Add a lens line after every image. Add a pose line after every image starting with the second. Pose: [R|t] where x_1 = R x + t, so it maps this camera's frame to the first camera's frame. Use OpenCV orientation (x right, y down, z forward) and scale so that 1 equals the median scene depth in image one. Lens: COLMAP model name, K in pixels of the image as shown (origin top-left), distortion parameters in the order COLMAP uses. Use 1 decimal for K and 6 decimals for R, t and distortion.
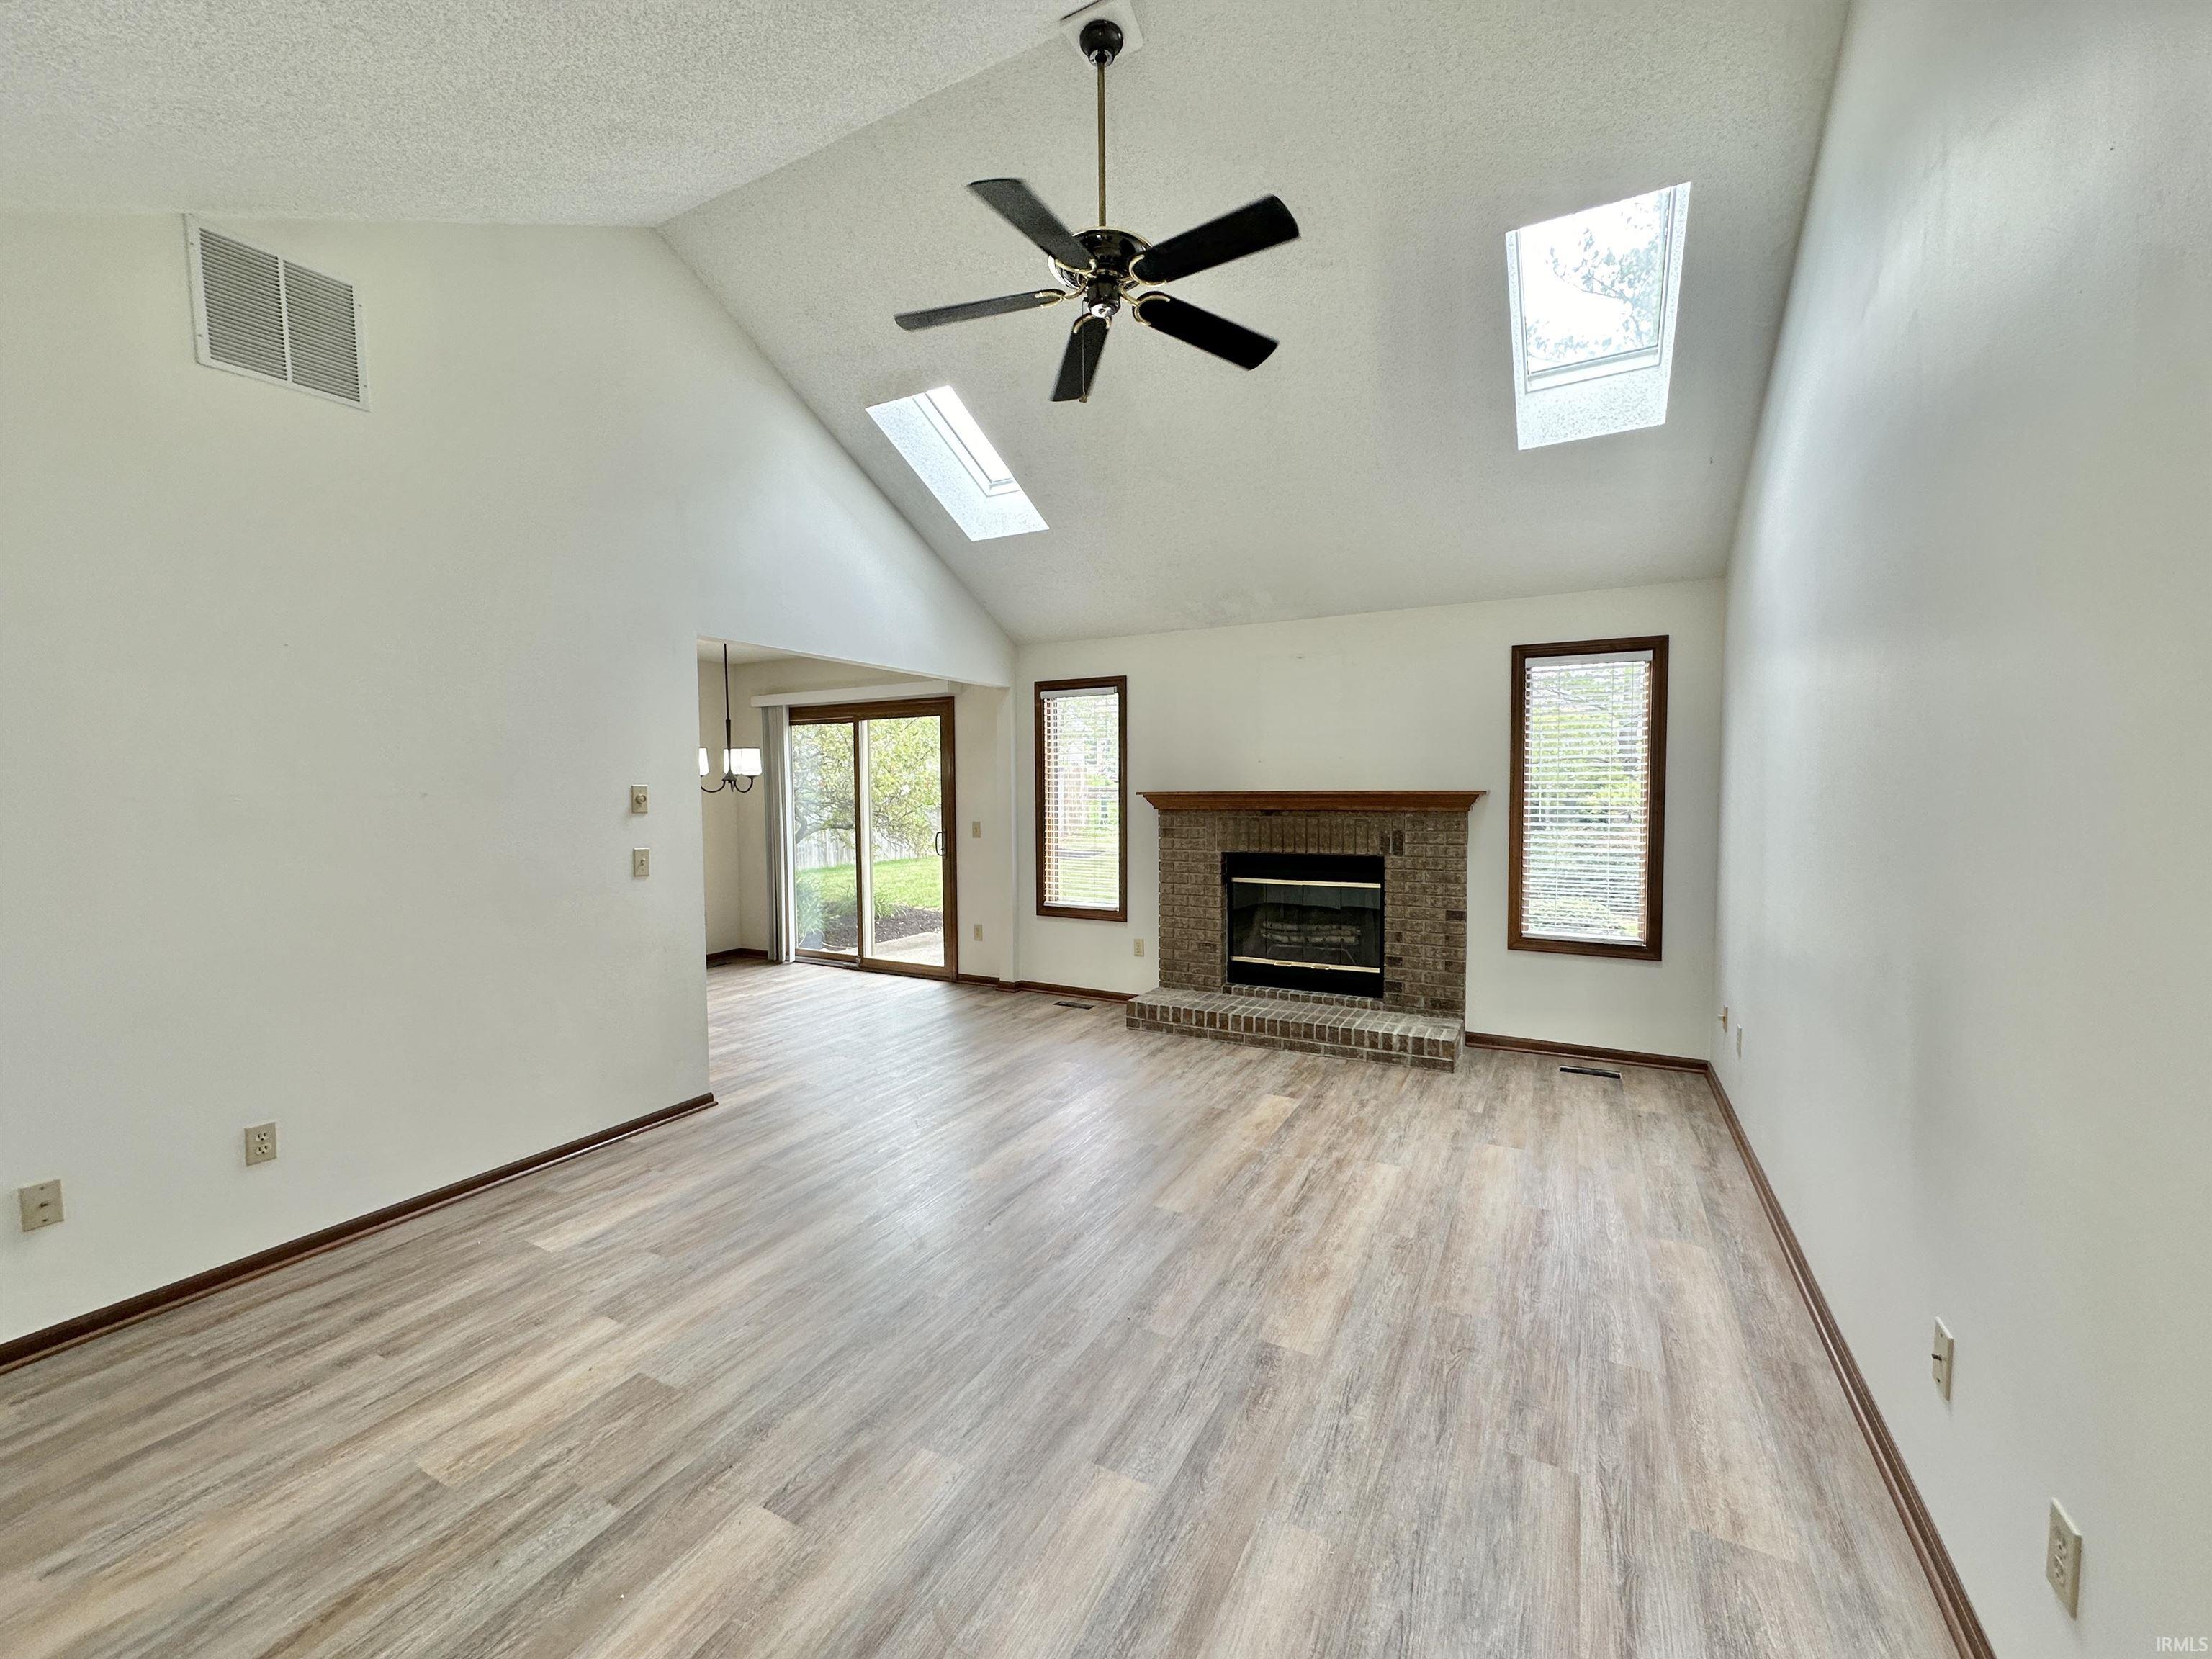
lens RADIAL K [[883.6, 0, 1107.1], [0, 883.6, 828.5], [0, 0, 1]] dist [-0.004042, 0.001149]
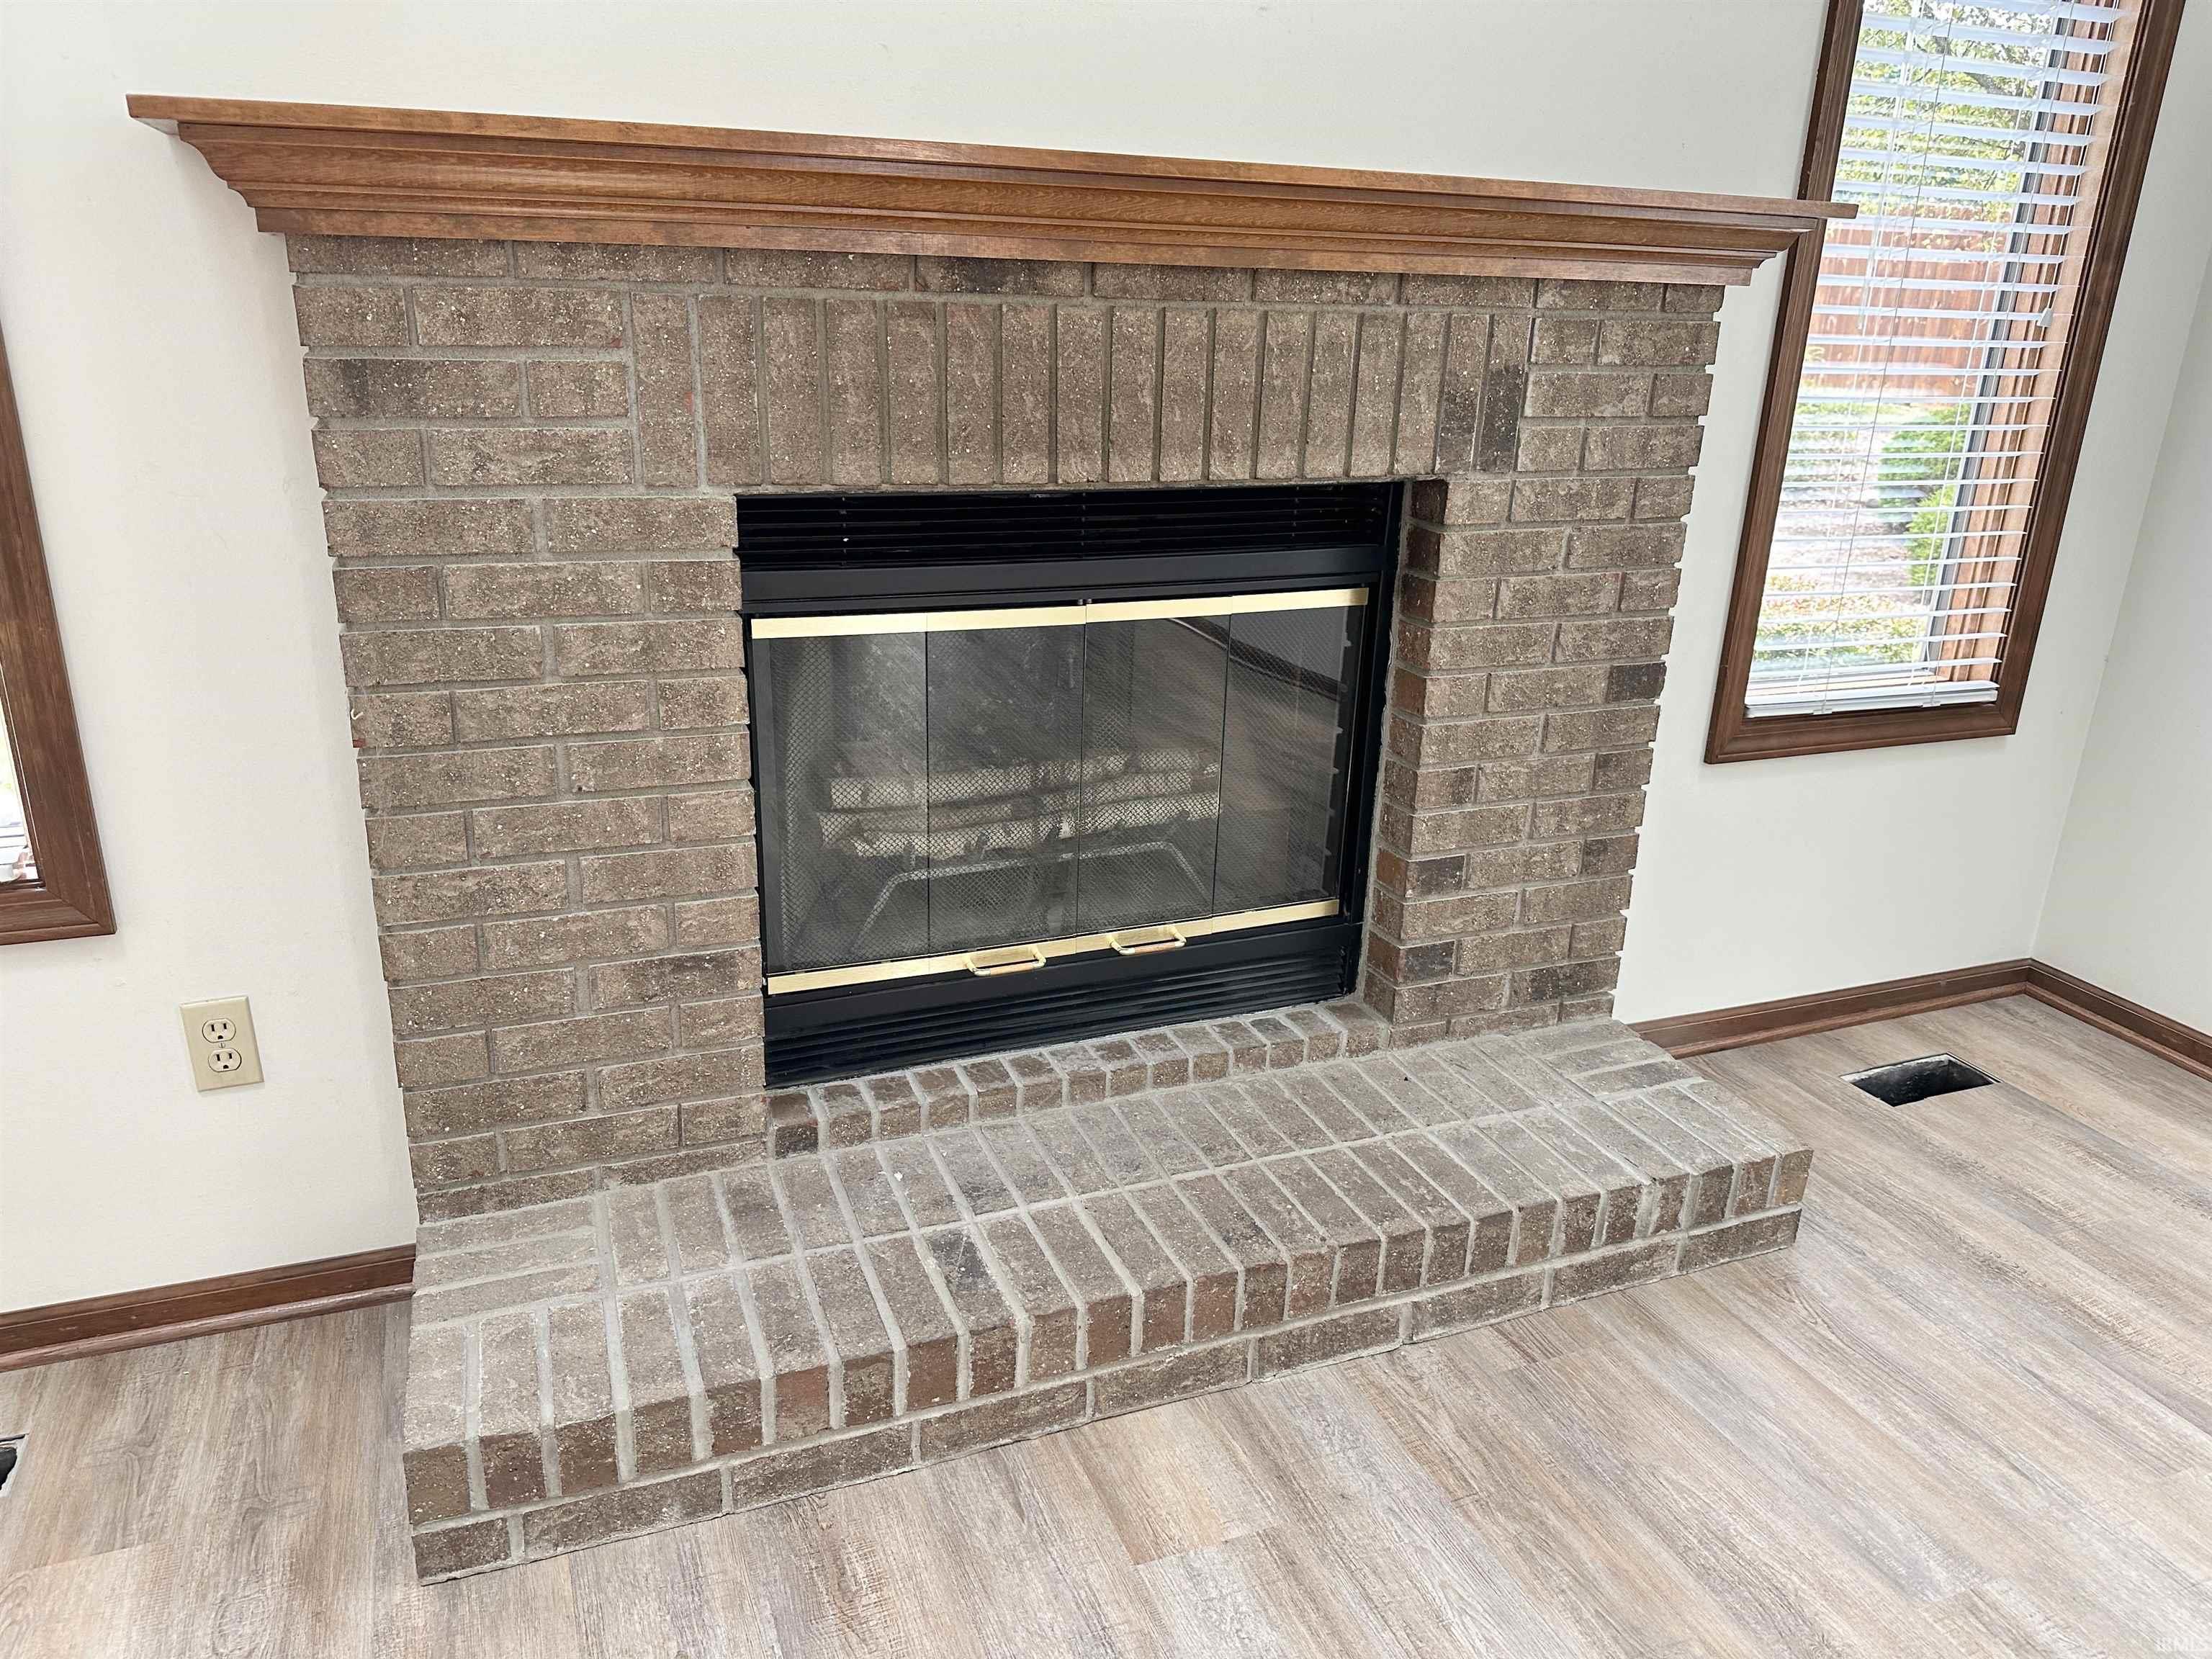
lens RADIAL K [[1536.0, 0, 1098.0], [0, 1536.0, 843.6], [0, 0, 1]] dist [0.145747, -0.266221]
pose [[0.643269, -0.236839, 0.728088, -0.100624], [-0.000070, 0.950935, 0.309391, -0.006378], [-0.765640, -0.199072, 0.611691, 0.927938]]
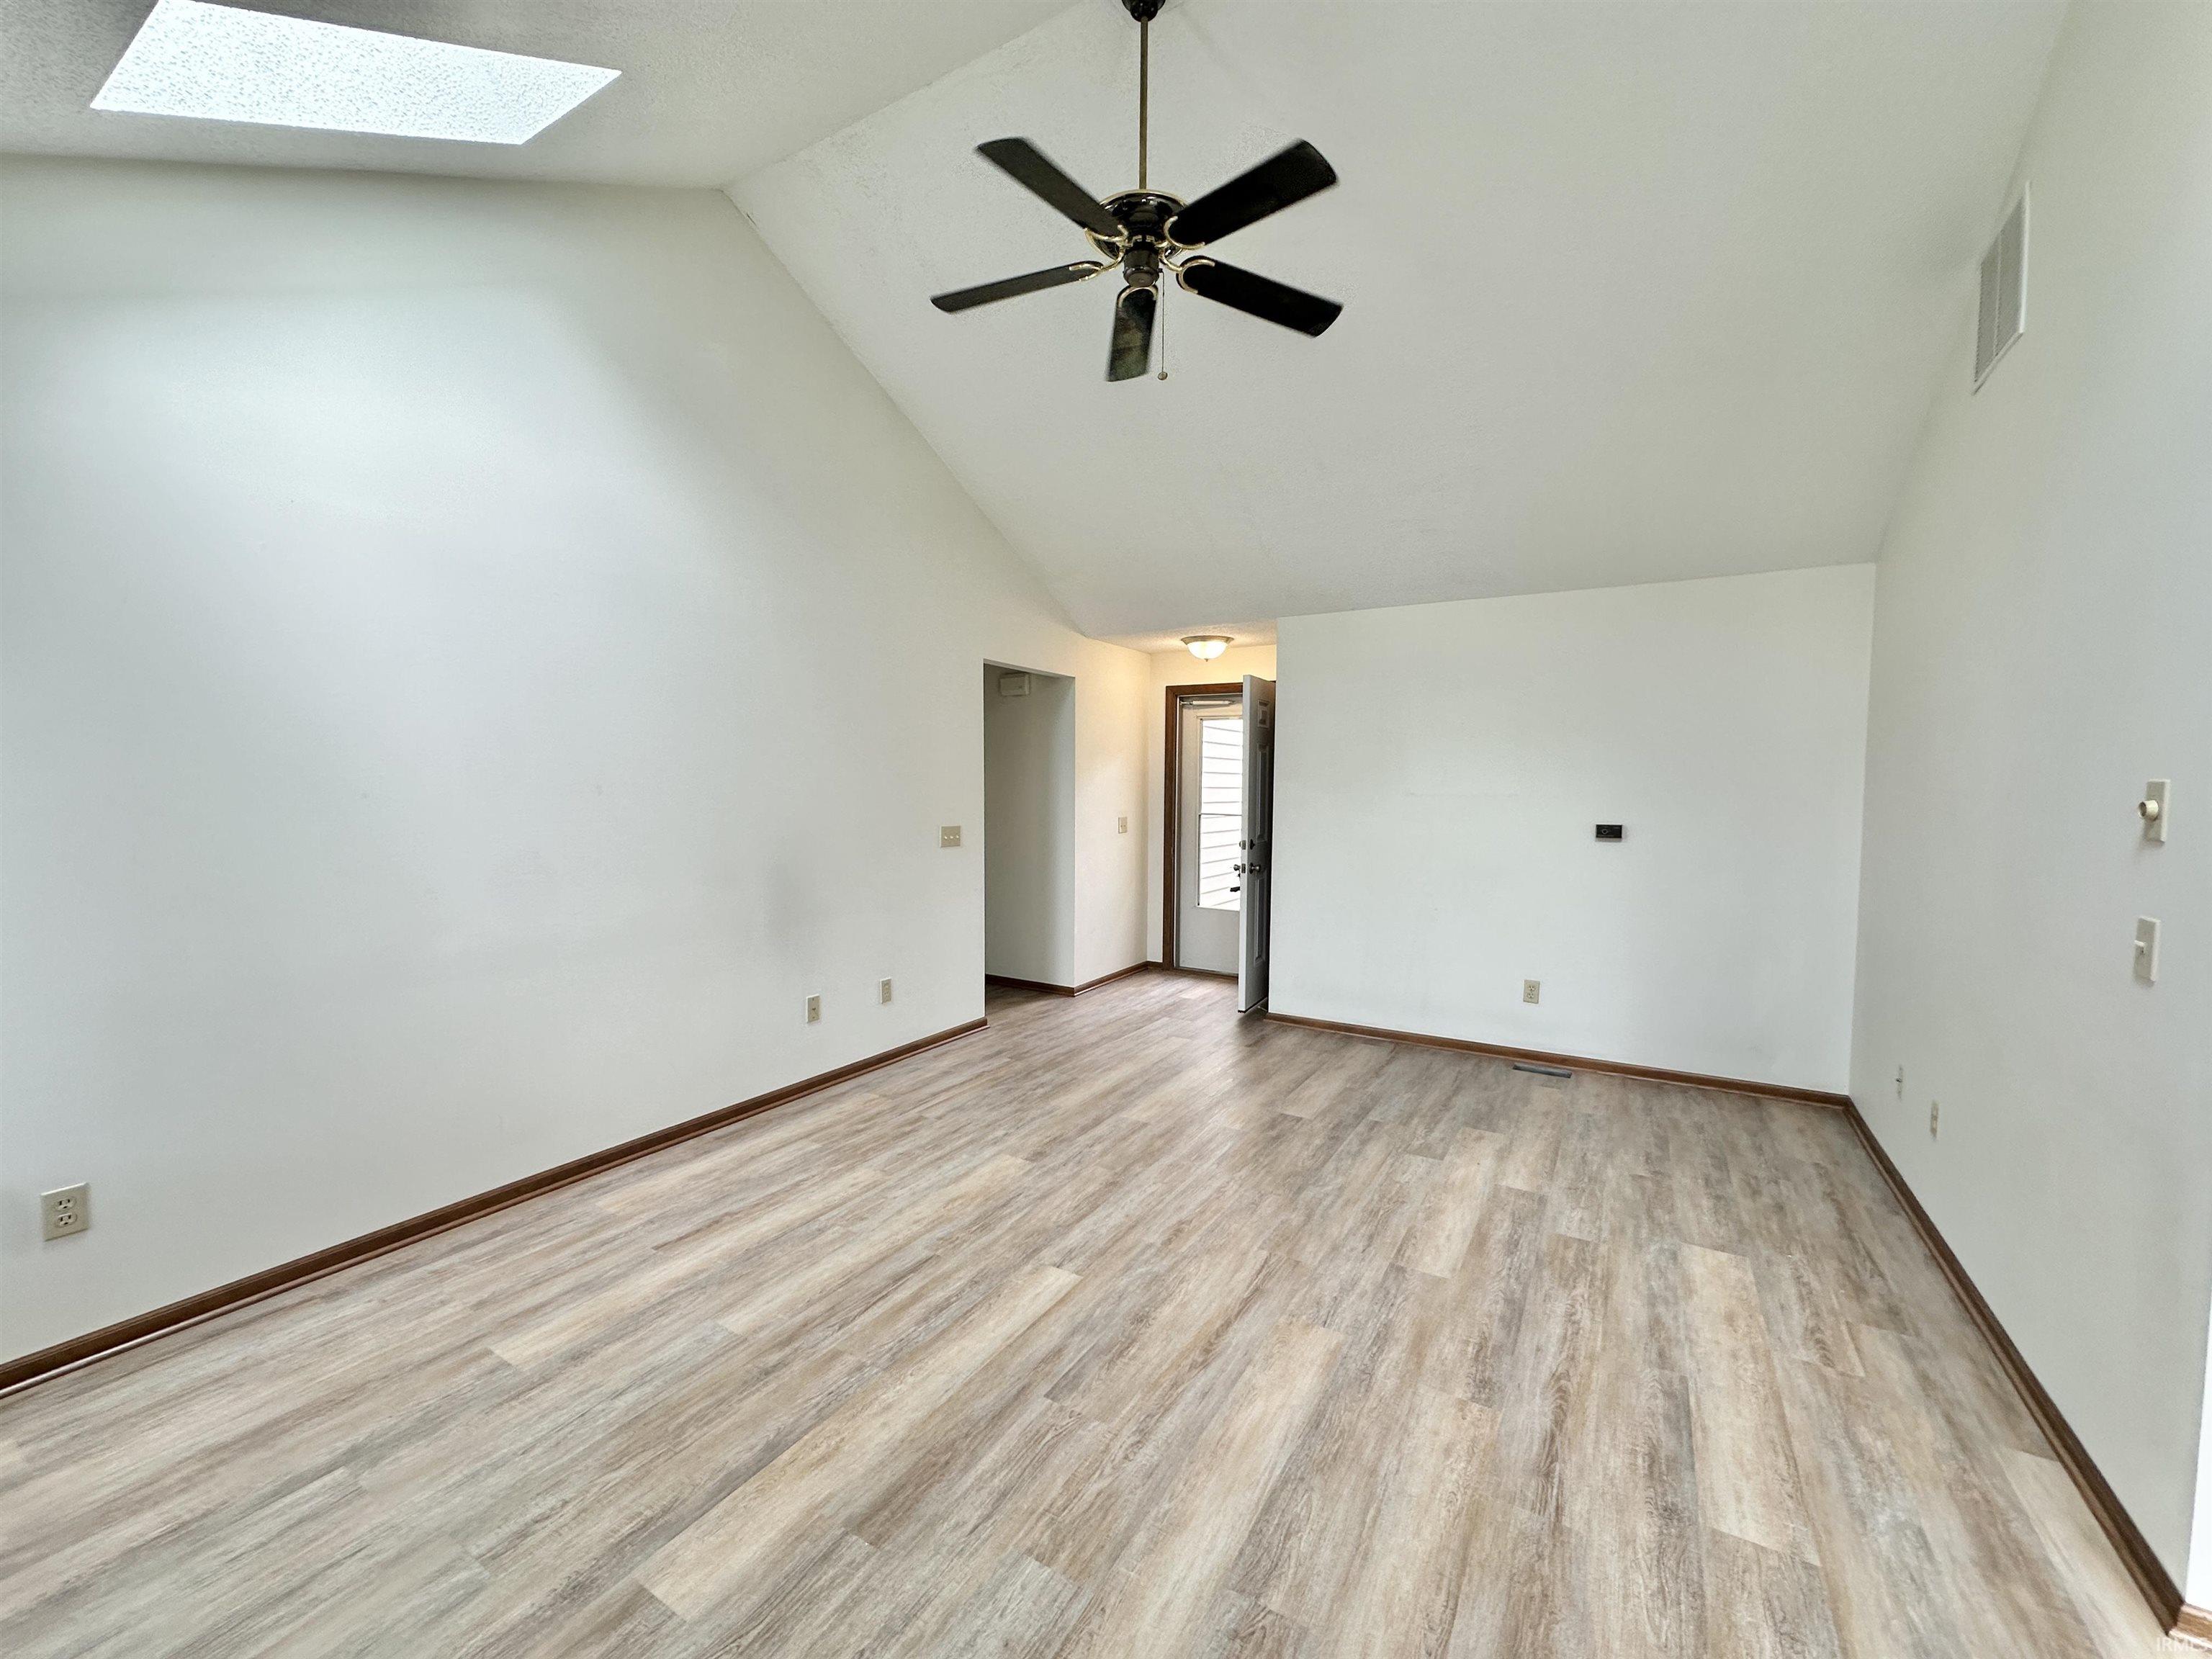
lens RADIAL K [[883.6, 0, 1107.1], [0, 883.6, 828.5], [0, 0, 1]] dist [-0.004042, 0.001149]
pose [[-0.998556, -0.002230, 0.053667, -0.011915], [0.003119, 0.995046, 0.099369, -0.061865], [-0.053623, 0.099393, -0.993602, 1.300207]]
